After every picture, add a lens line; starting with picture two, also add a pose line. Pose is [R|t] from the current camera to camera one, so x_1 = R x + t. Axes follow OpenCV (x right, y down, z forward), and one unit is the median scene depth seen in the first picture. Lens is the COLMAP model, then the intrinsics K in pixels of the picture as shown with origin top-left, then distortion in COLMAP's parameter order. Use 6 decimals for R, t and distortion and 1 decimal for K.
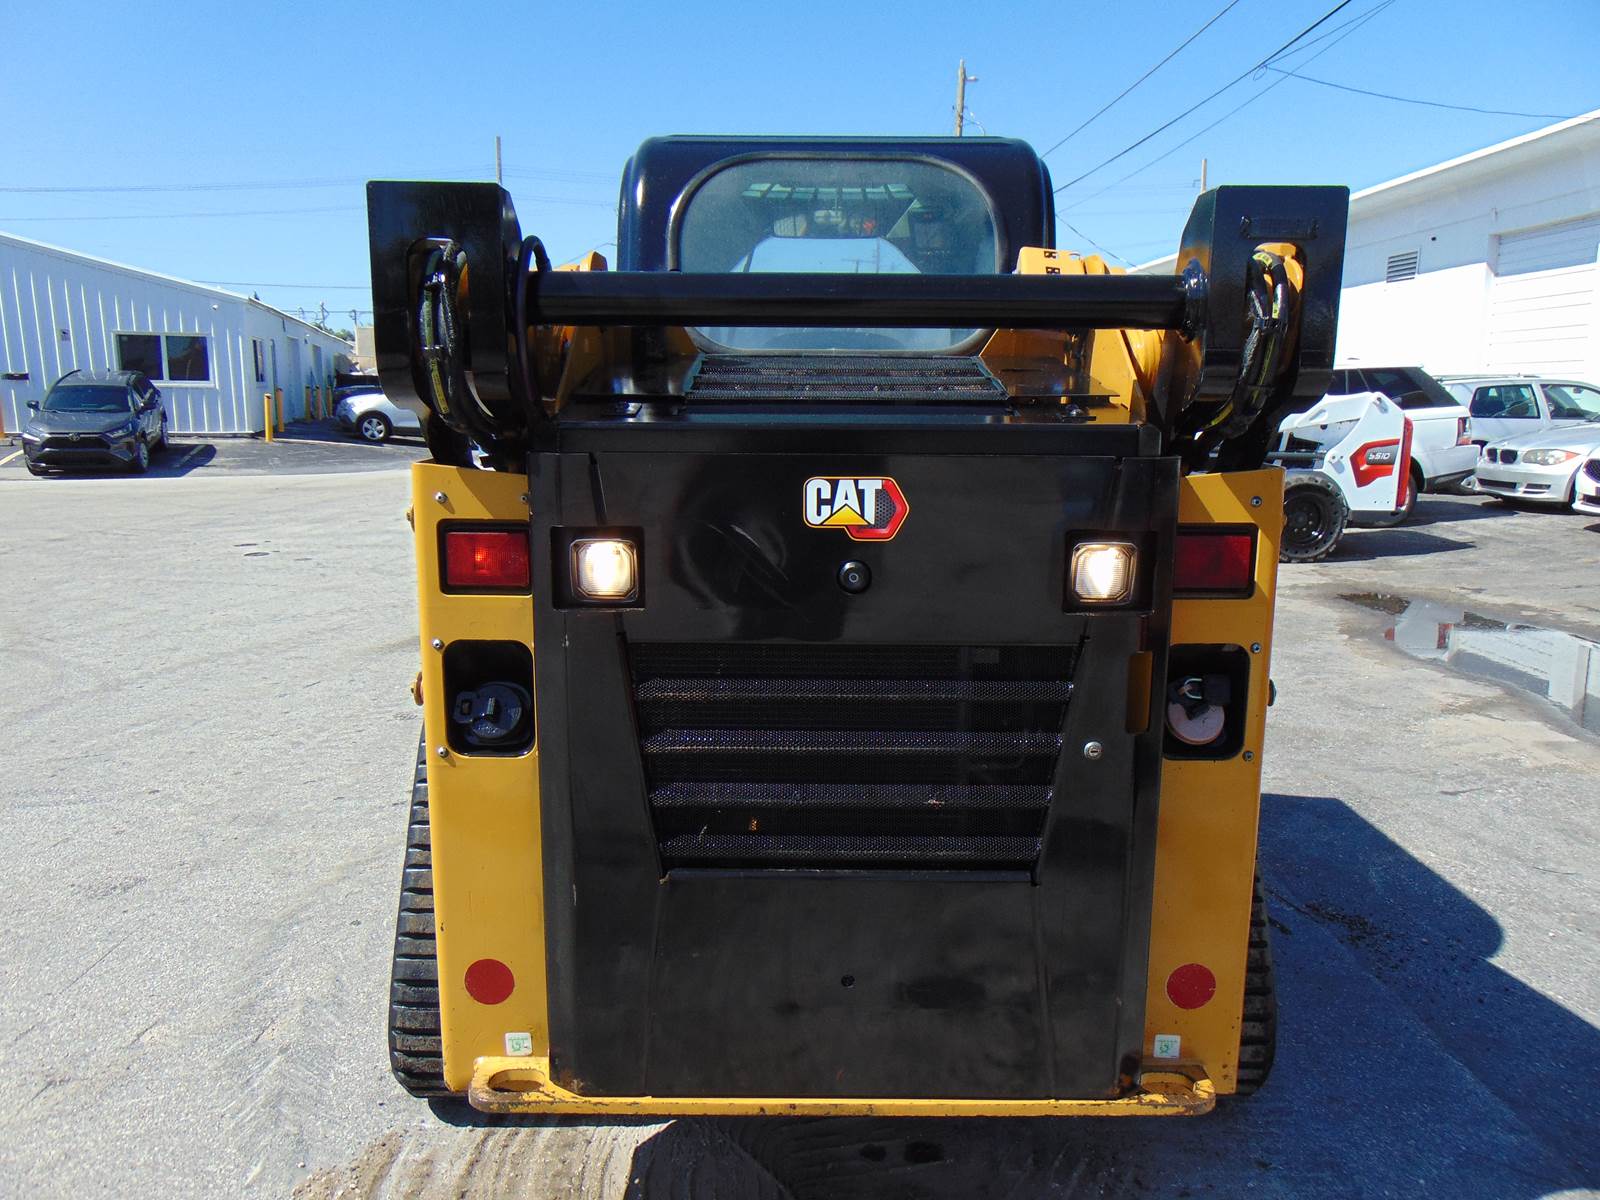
lens RADIAL K [[1188.7, 0, 796.3], [0, 1188.7, 615.0], [0, 0, 1]] dist [-0.007873, 0.034774]
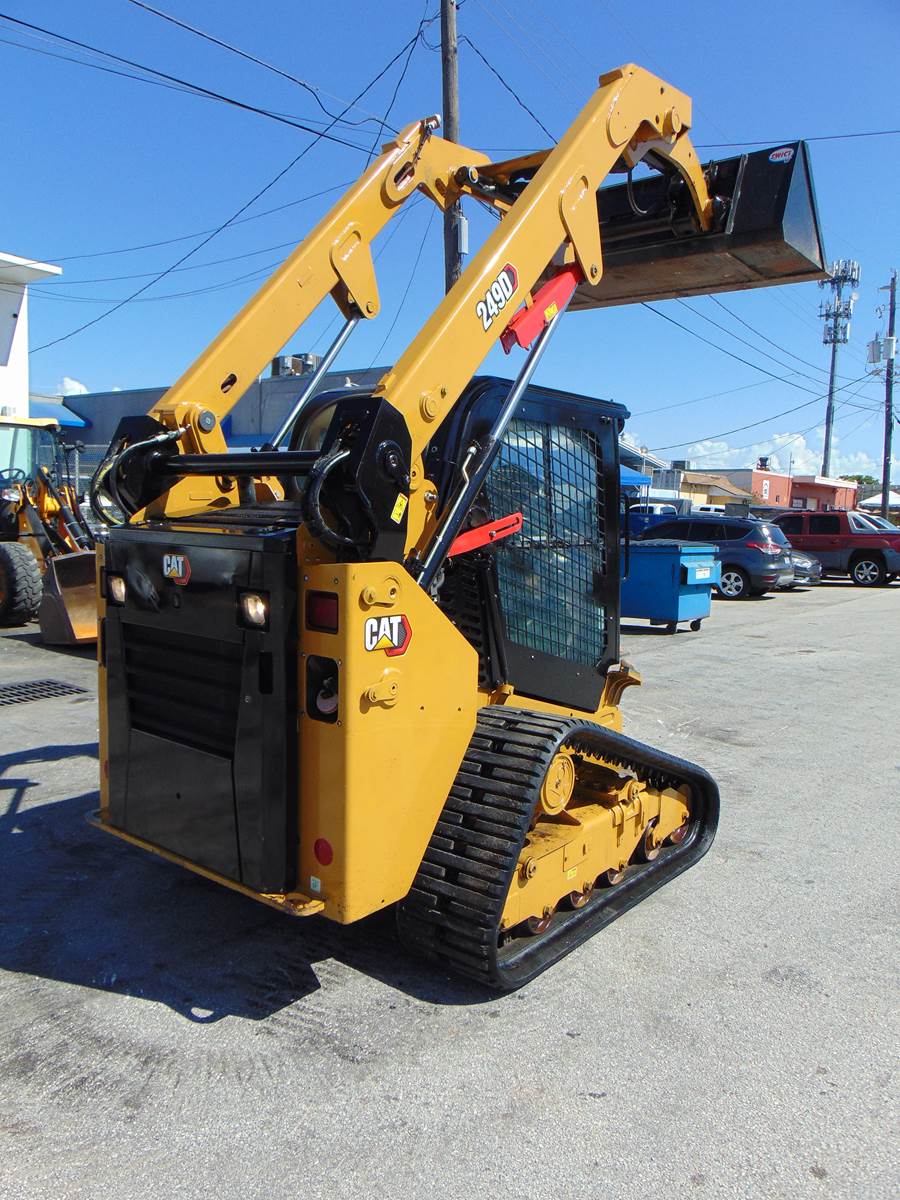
lens RADIAL K [[891.5, 0, 435.9], [0, 891.5, 607.1], [0, 0, 1]] dist [-0.007873, 0.034774]
pose [[0.773084, 0.082964, -0.628854, 1.410630], [-0.140778, 0.989126, -0.042572, -0.019187], [0.618484, 0.121440, 0.776357, 0.026965]]
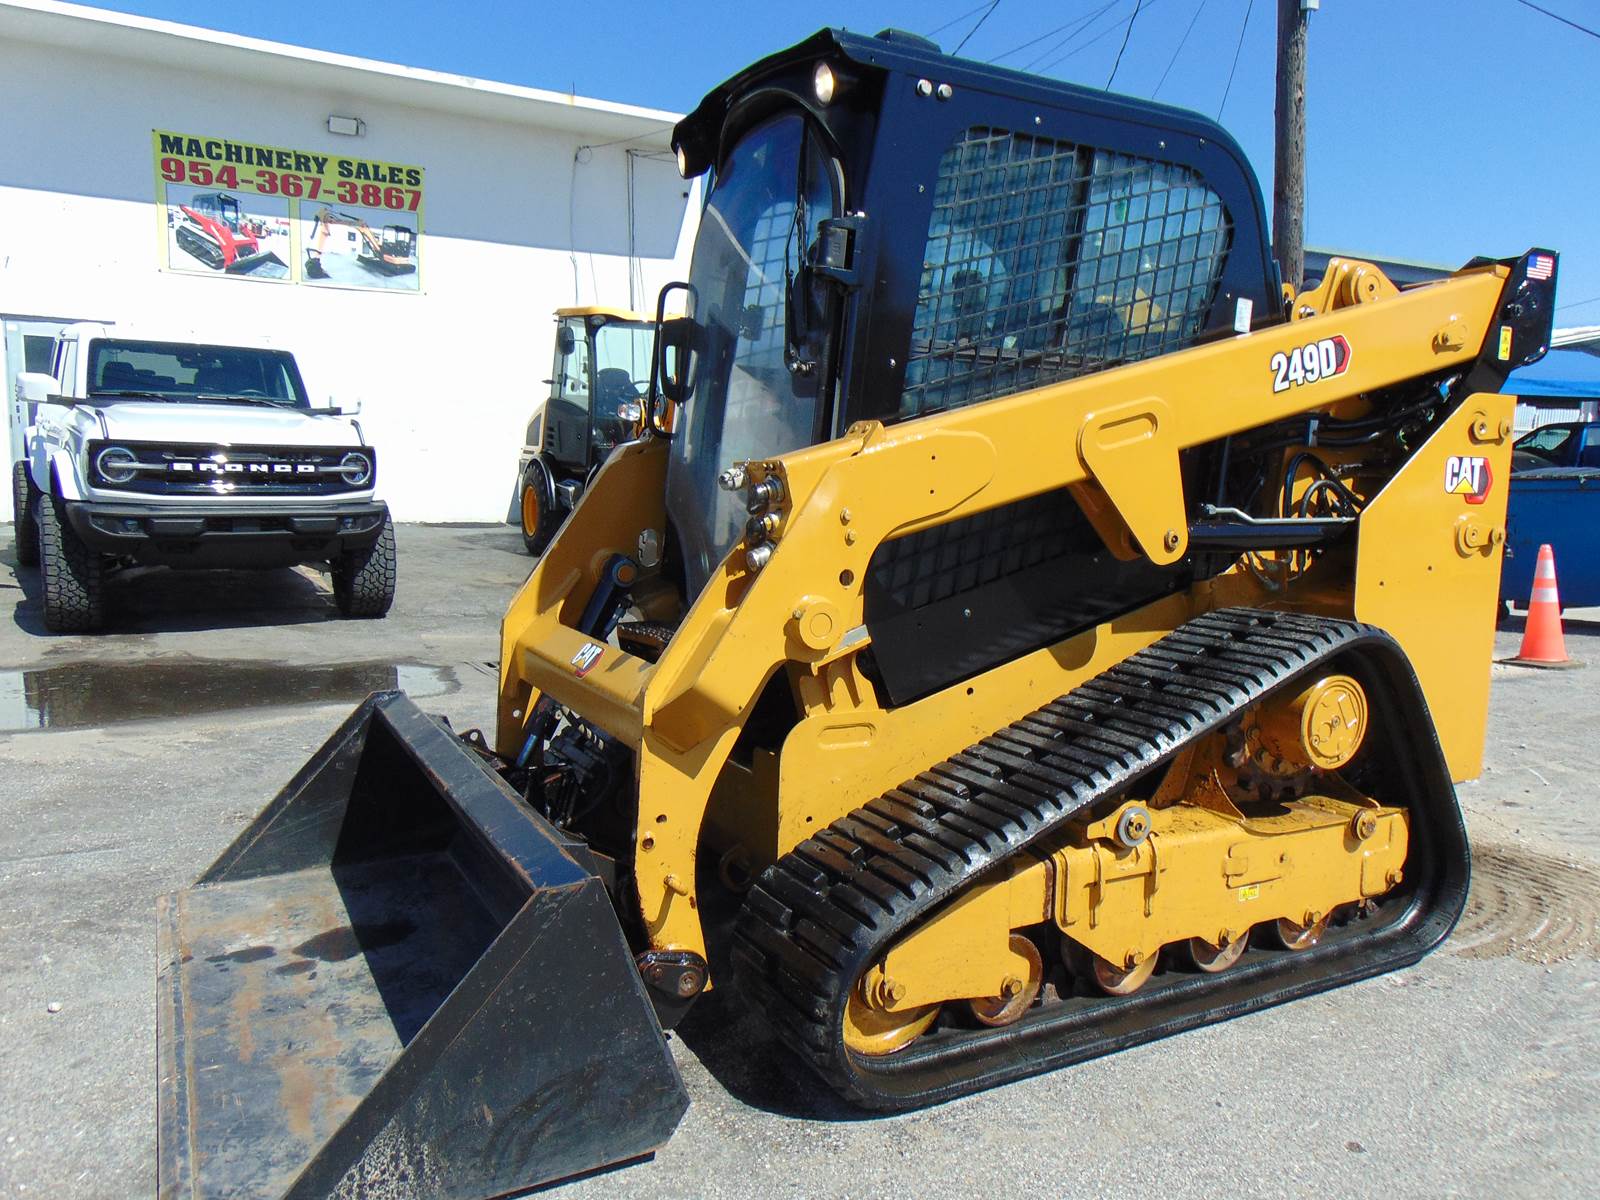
lens RADIAL K [[1188.7, 0, 801.5], [0, 1188.7, 598.7], [0, 0, 1]] dist [-0.007873, 0.034774]
pose [[0.463284, 0.104673, -0.880007, 1.172009], [-0.178794, 0.983621, 0.022870, 0.021090], [0.867987, 0.146745, 0.474410, 0.905071]]
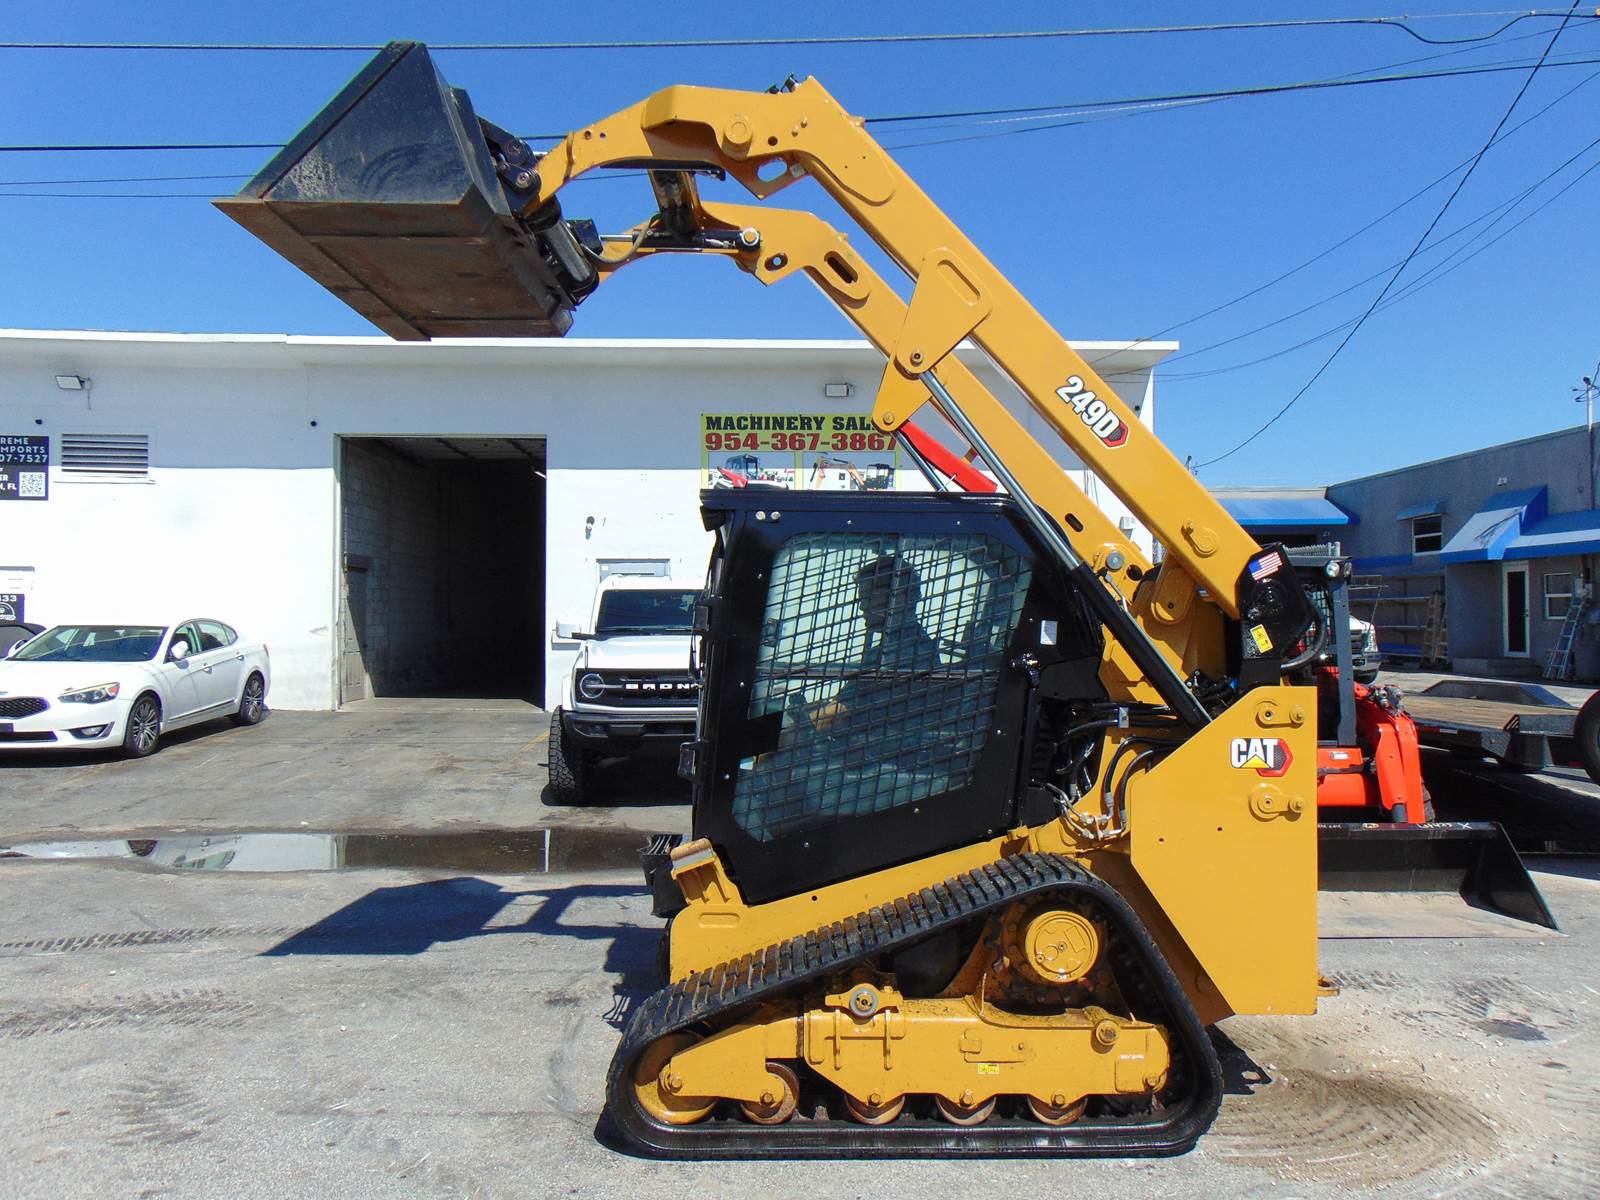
lens RADIAL K [[1188.7, 0, 803.5], [0, 1188.7, 604.1], [0, 0, 1]] dist [-0.007873, 0.034774]
pose [[-0.006607, -0.024655, -0.999674, 2.231261], [-0.182311, 0.982971, -0.023038, -0.366142], [0.983219, 0.182100, -0.010990, 1.749436]]
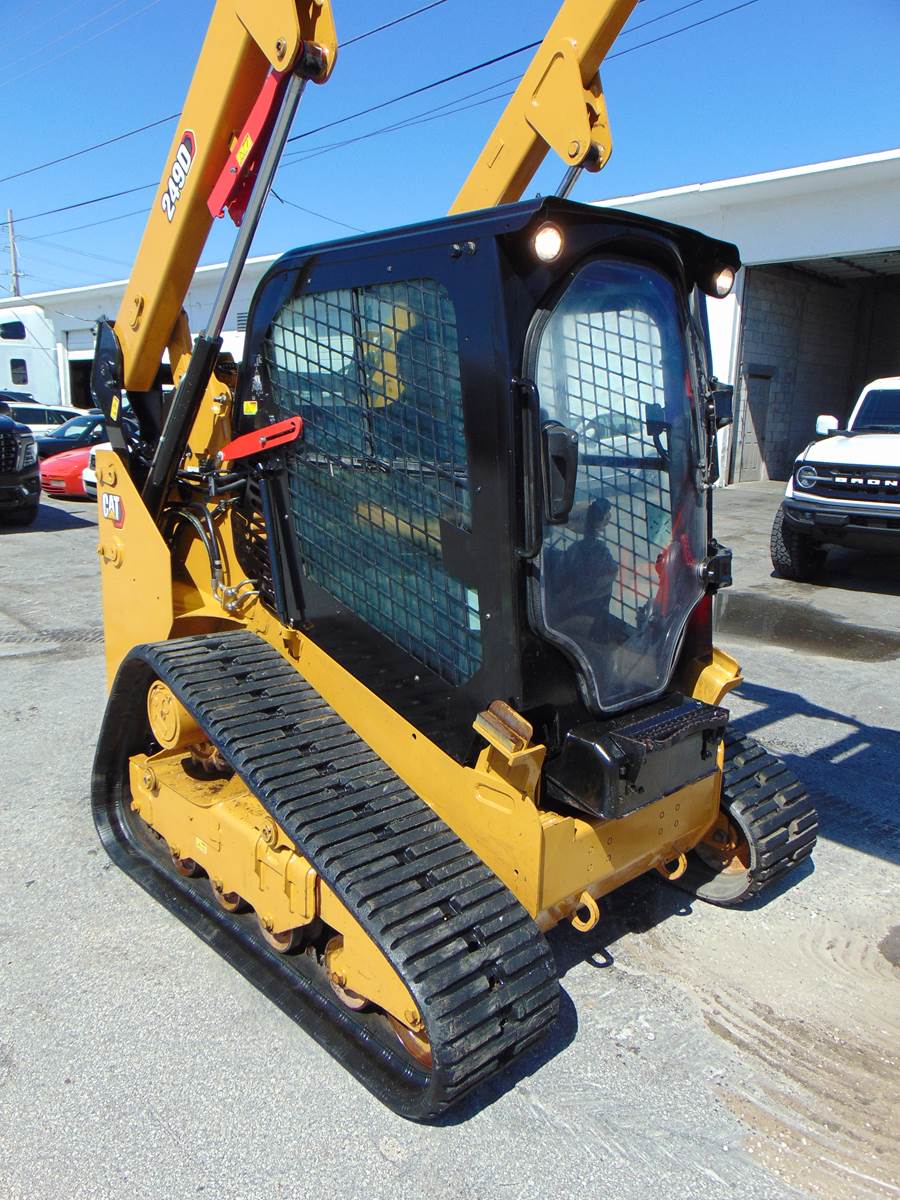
lens RADIAL K [[891.5, 0, 451.7], [0, 891.5, 601.8], [0, 0, 1]] dist [-0.007873, 0.034774]
pose [[-0.729318, 0.112918, -0.674793, 1.192182], [-0.160099, 0.930736, 0.328783, -0.579893], [0.665180, 0.347821, -0.660724, 2.932653]]
